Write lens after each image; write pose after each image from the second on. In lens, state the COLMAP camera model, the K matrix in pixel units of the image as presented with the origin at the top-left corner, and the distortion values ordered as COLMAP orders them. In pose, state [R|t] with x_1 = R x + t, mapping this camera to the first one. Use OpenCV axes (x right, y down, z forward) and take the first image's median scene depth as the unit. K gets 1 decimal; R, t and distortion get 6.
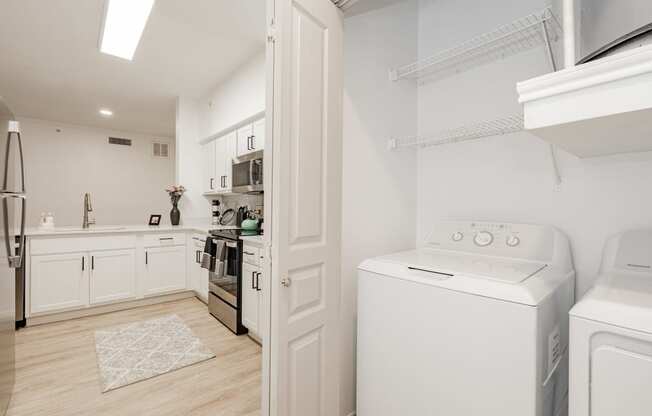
lens RADIAL K [[292.3, 0, 324.5], [0, 292.3, 209.2], [0, 0, 1]] dist [-0.002761, 0.001123]
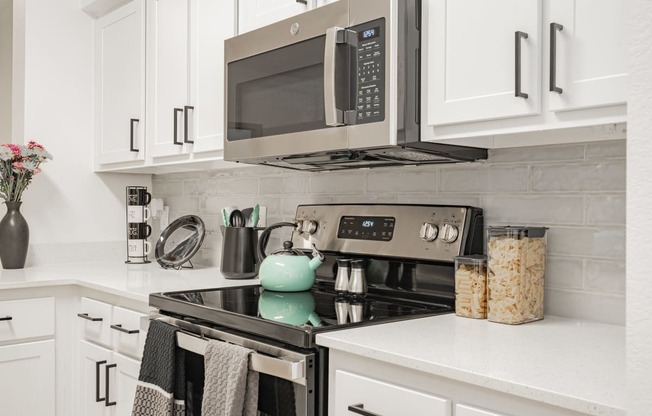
lens RADIAL K [[631.7, 0, 328.9], [0, 631.7, 209.2], [0, 0, 1]] dist [-0.003977, 0.000000]
pose [[0.999518, 0.002335, 0.030954, -0.216097], [-0.002105, 0.999970, -0.007455, -0.004193], [-0.030970, 0.007386, 0.999493, 0.348993]]
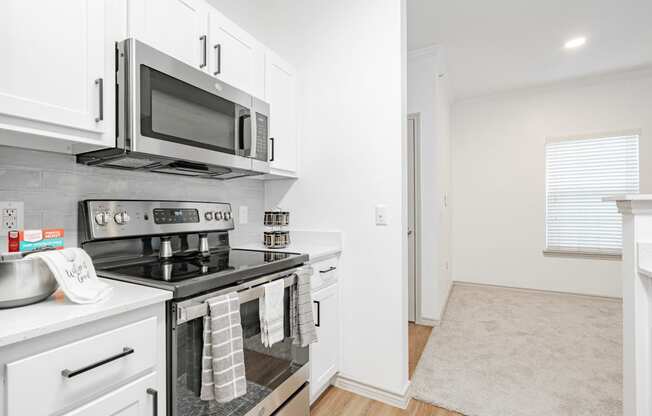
lens RADIAL K [[292.3, 0, 323.0], [0, 292.3, 208.1], [0, 0, 1]] dist [-0.002761, 0.001123]
pose [[-0.376906, 0.010108, 0.926196, -0.604973], [0.013121, 0.999898, -0.005573, 0.002101], [-0.926159, 0.010052, -0.377000, 0.862592]]
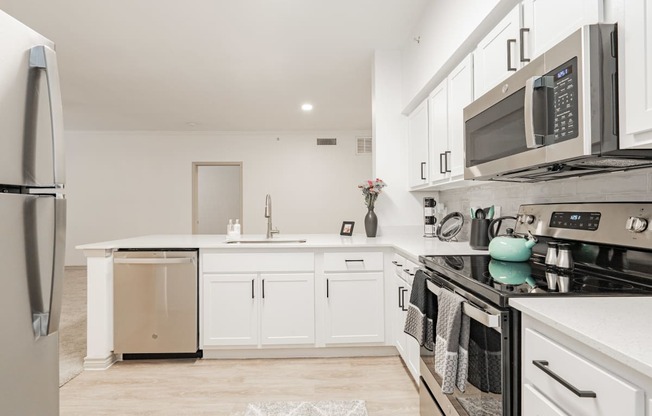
lens RADIAL K [[292.3, 0, 326.8], [0, 292.3, 208.3], [0, 0, 1]] dist [-0.002761, 0.001123]
pose [[0.776091, -0.015514, -0.630430, -0.175622], [0.009194, 0.999869, -0.013288, -0.004568], [0.630553, 0.004517, 0.776133, 0.443747]]
